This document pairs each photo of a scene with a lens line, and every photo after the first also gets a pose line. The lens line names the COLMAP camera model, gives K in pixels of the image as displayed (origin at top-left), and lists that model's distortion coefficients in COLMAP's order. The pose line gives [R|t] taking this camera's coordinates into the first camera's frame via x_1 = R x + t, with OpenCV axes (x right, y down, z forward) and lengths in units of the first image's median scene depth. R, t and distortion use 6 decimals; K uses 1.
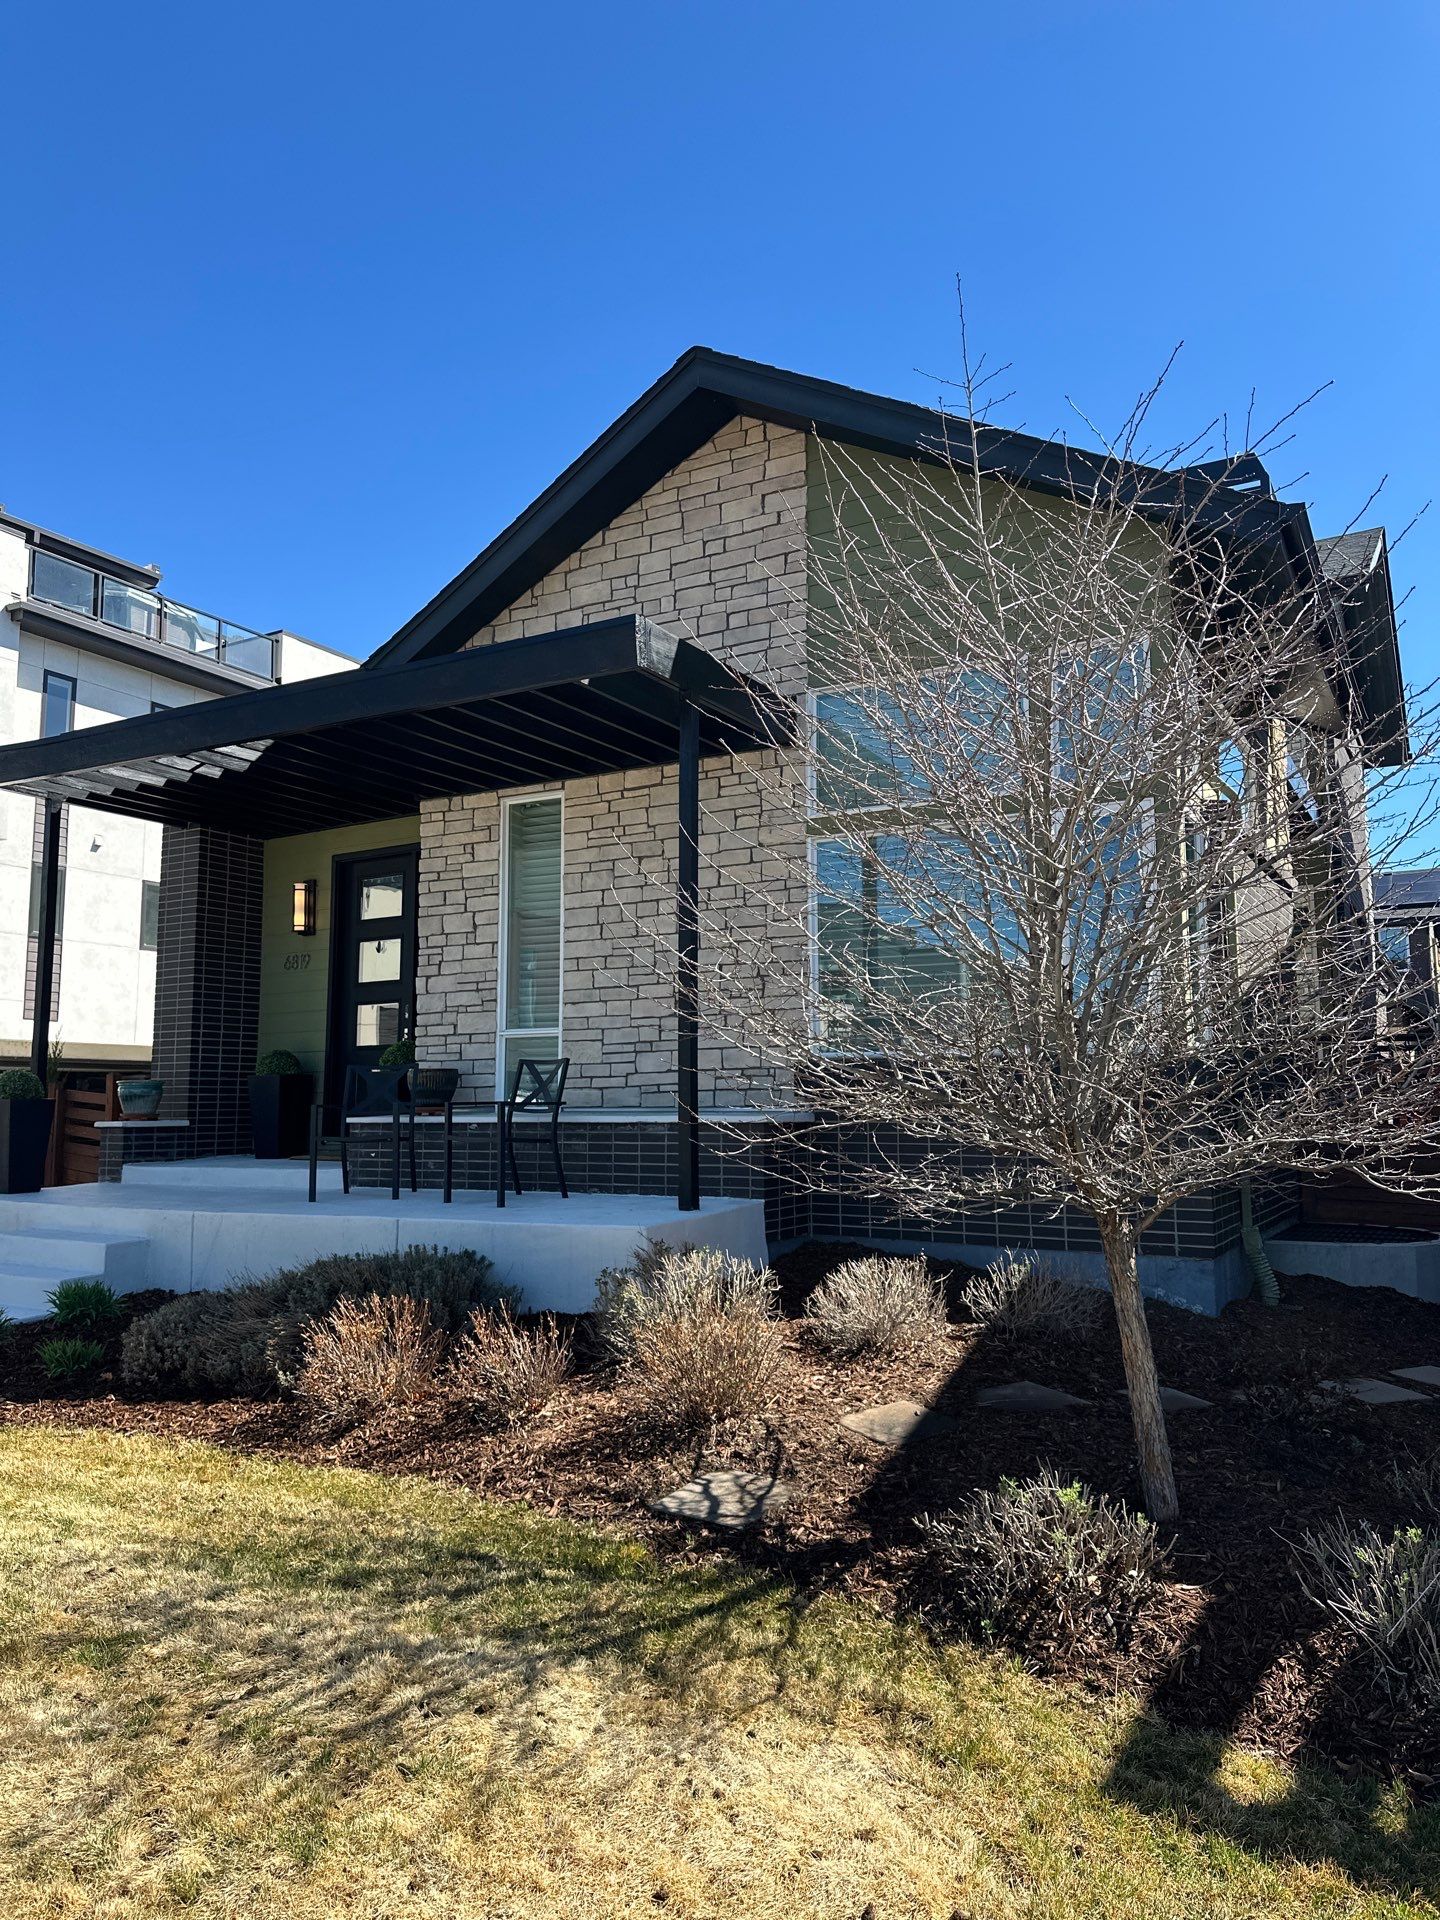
lens RADIAL K [[1388.8, 0, 716.4], [0, 1388.8, 1001.7], [0, 0, 1]] dist [0.029019, -0.029868]
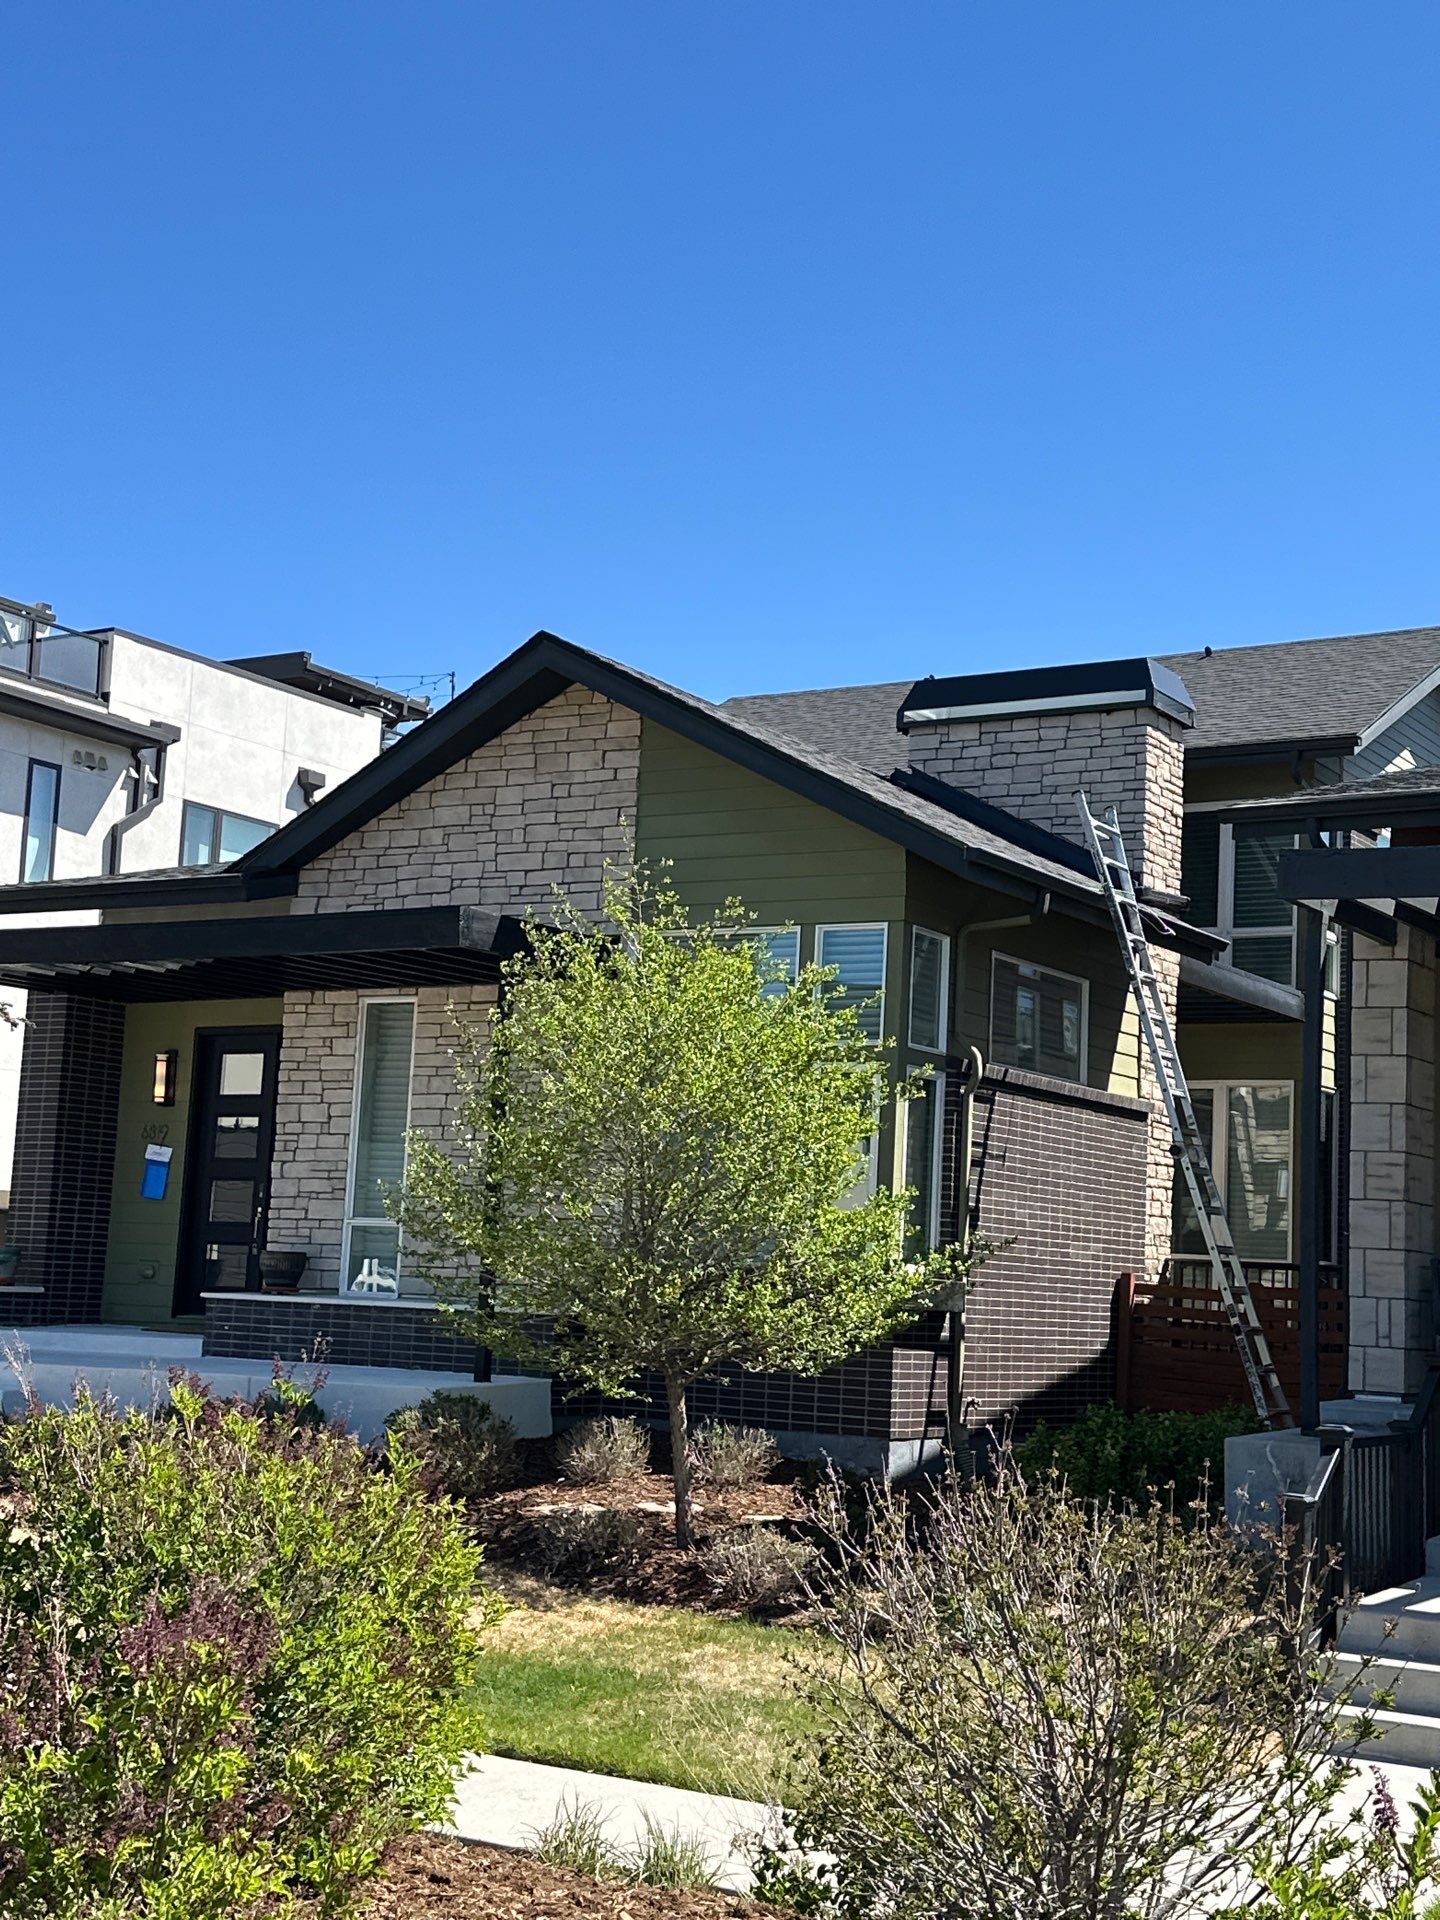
lens RADIAL K [[2653.6, 0, 722.6], [0, 2653.6, 964.1], [0, 0, 1]] dist [-0.023383, 0.000000]
pose [[0.998281, 0.042328, -0.040549, 0.200316], [-0.044214, 0.997925, -0.046807, -0.088533], [0.038484, 0.048519, 0.998081, -1.001841]]
